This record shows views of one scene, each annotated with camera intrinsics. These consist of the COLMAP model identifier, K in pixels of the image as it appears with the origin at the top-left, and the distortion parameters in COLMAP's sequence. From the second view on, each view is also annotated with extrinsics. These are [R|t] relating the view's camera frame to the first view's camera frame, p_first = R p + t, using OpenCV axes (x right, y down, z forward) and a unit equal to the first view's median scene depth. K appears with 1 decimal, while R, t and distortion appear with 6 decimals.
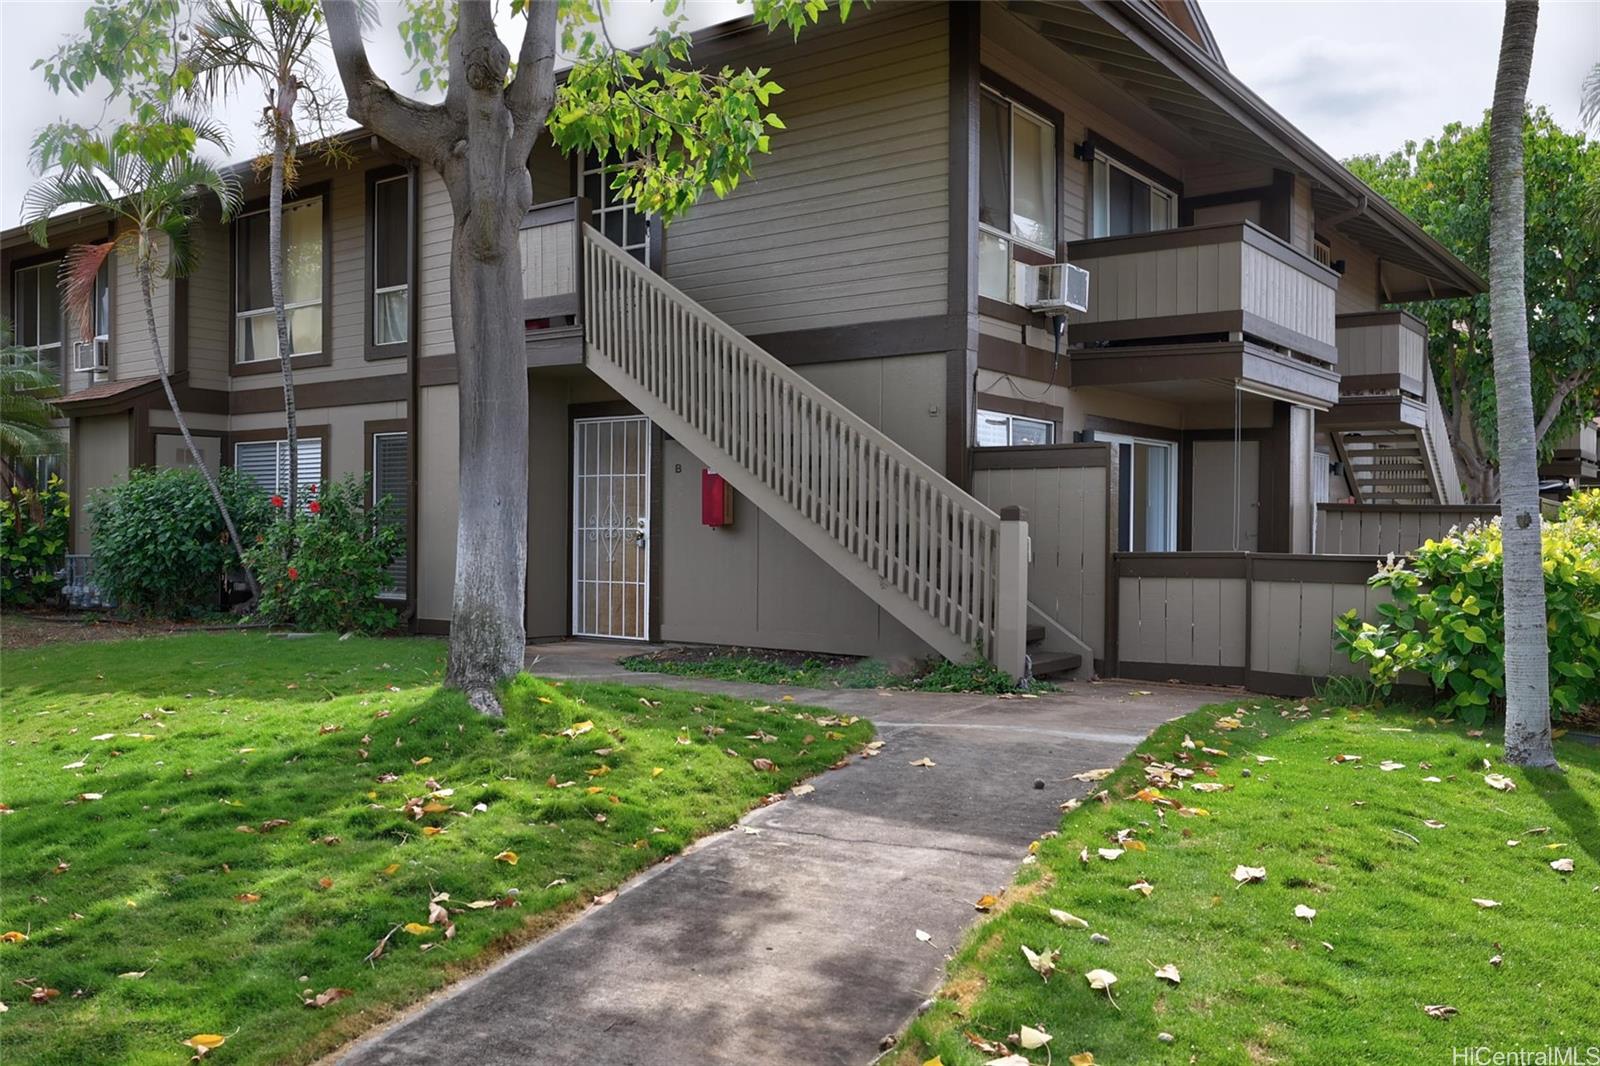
lens RADIAL K [[1285.4, 0, 800.0], [0, 1285.4, 533.0], [0, 0, 1]] dist [0.045450, -0.000931]
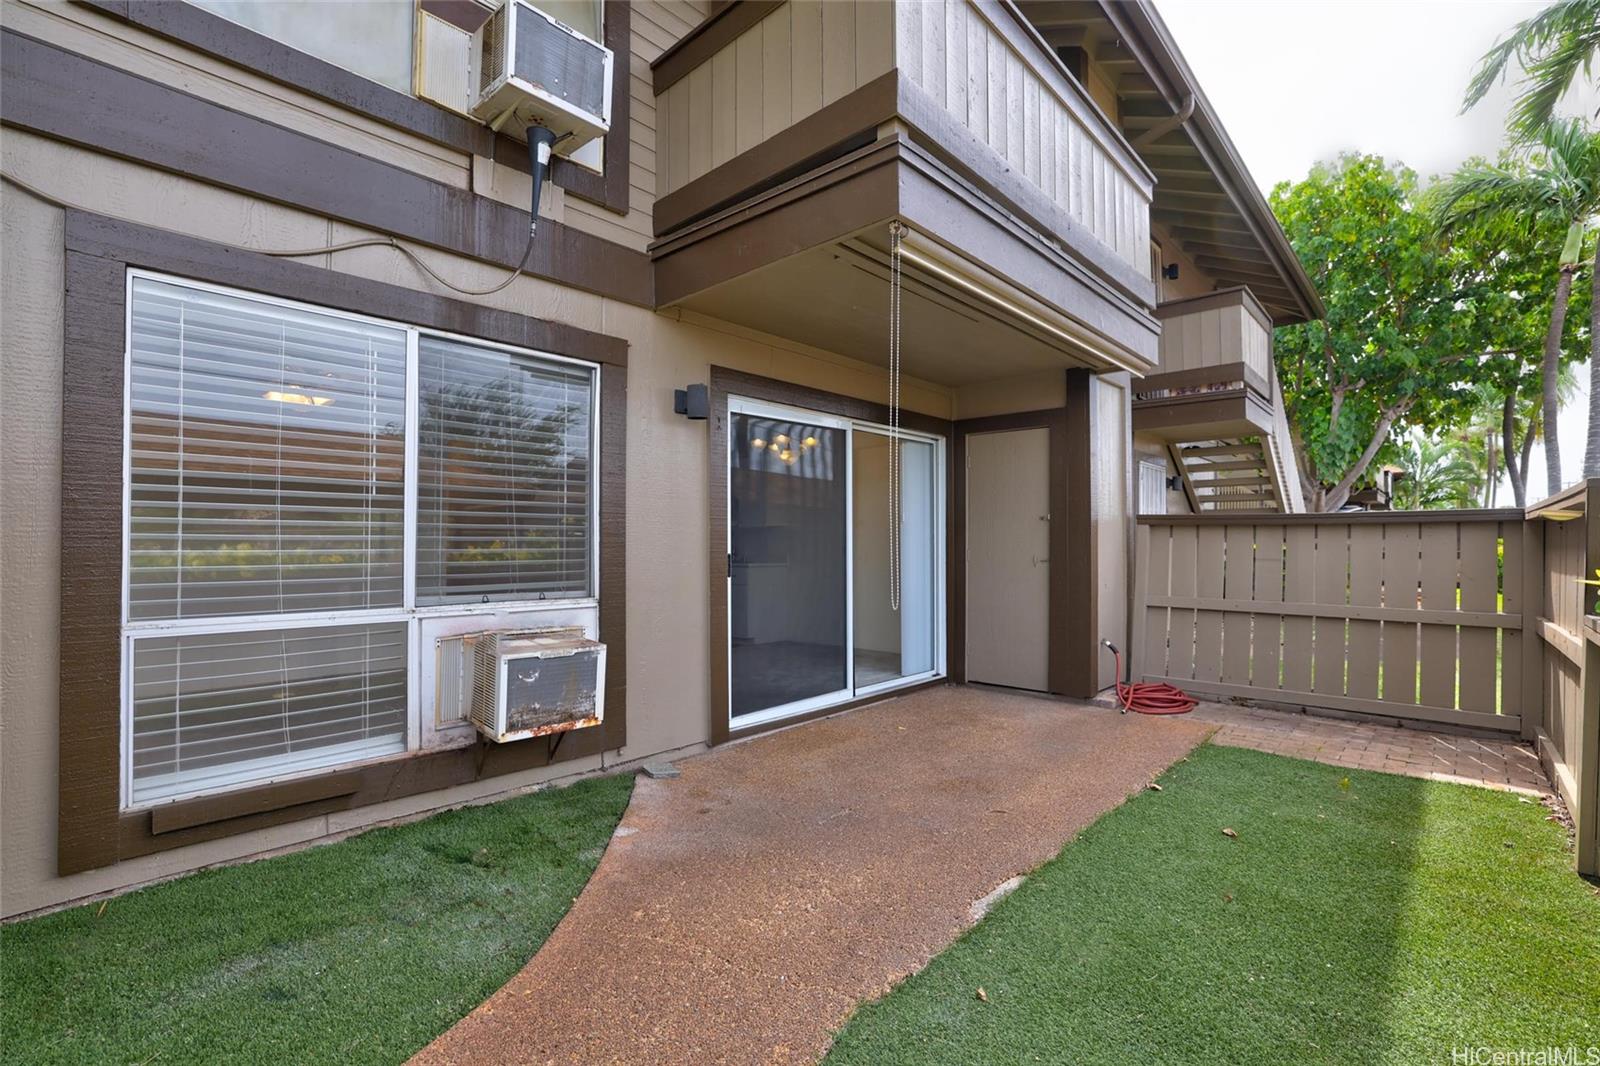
lens RADIAL K [[703.3, 0, 800.0], [0, 703.3, 533.0], [0, 0, 1]] dist [-0.024874, 0.000462]
pose [[0.992728, -0.008819, -0.120060, 0.235572], [0.006504, 0.999786, -0.019655, -0.005756], [0.120207, 0.018731, 0.992572, 0.534235]]
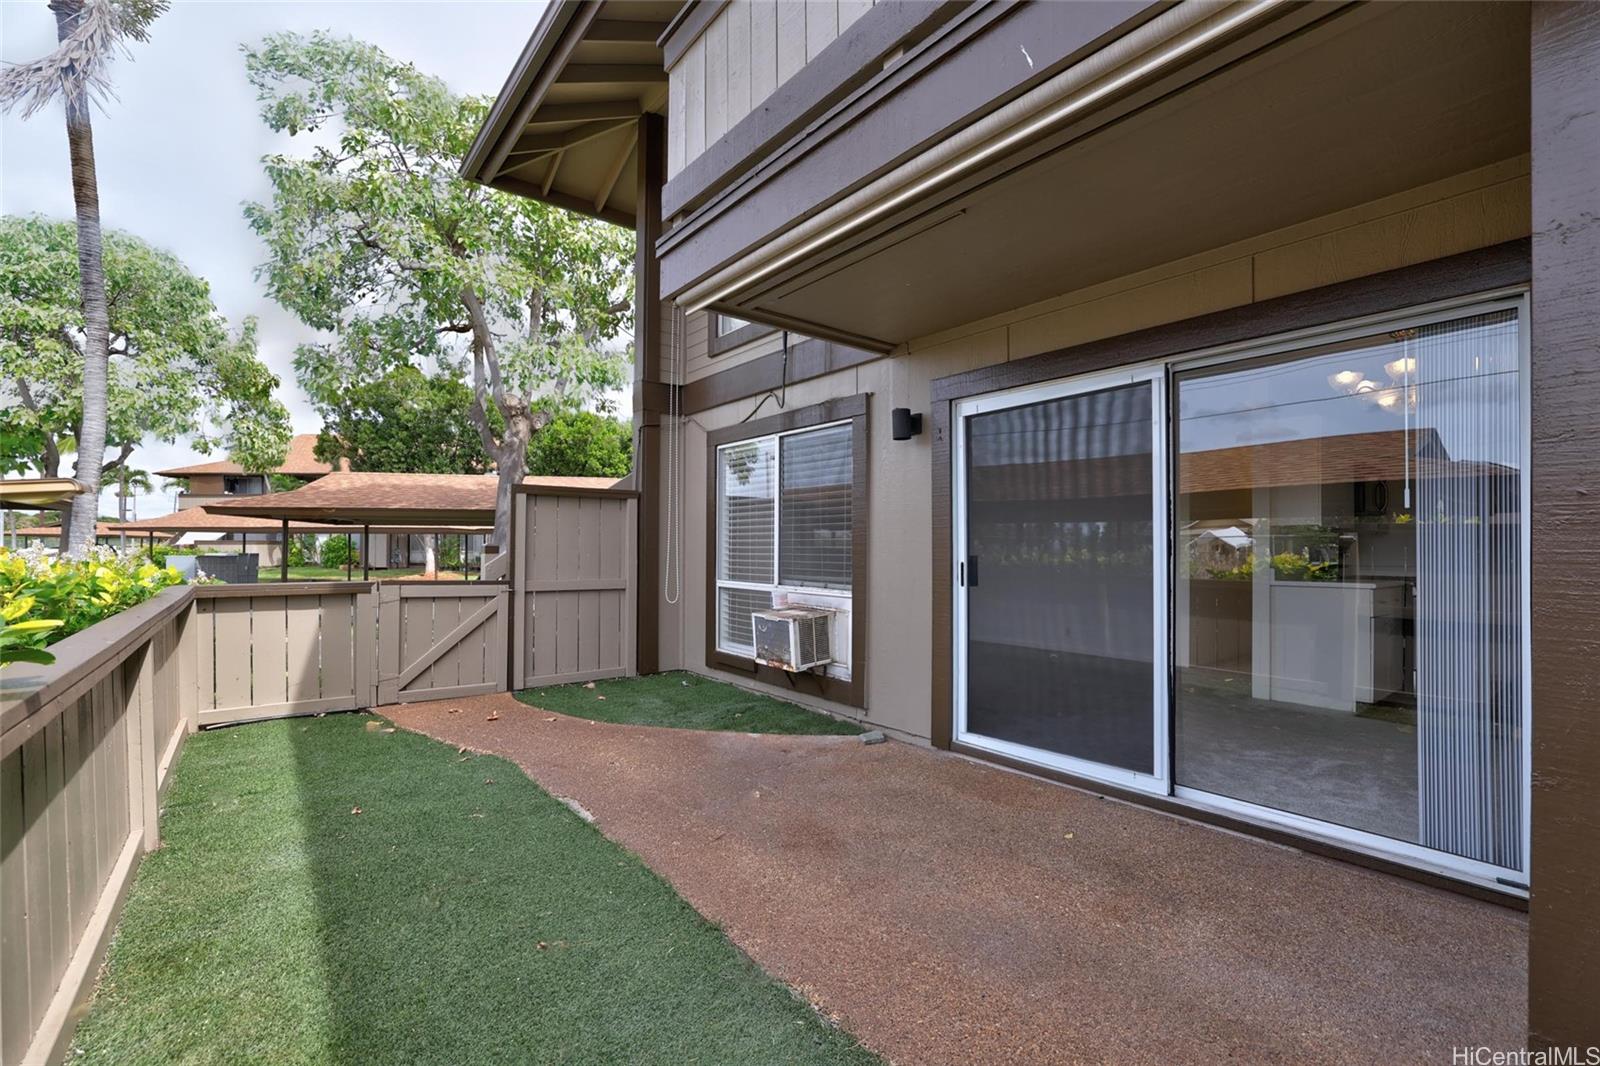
lens RADIAL K [[684.6, 0, 802.2], [0, 684.6, 540.5], [0, 0, 1]] dist [-0.030648, 0.000309]
pose [[-0.249116, -0.016564, -0.968332, 0.452006], [-0.005156, 0.999862, -0.015777, -0.007138], [0.968460, 0.001063, -0.249168, 0.822316]]
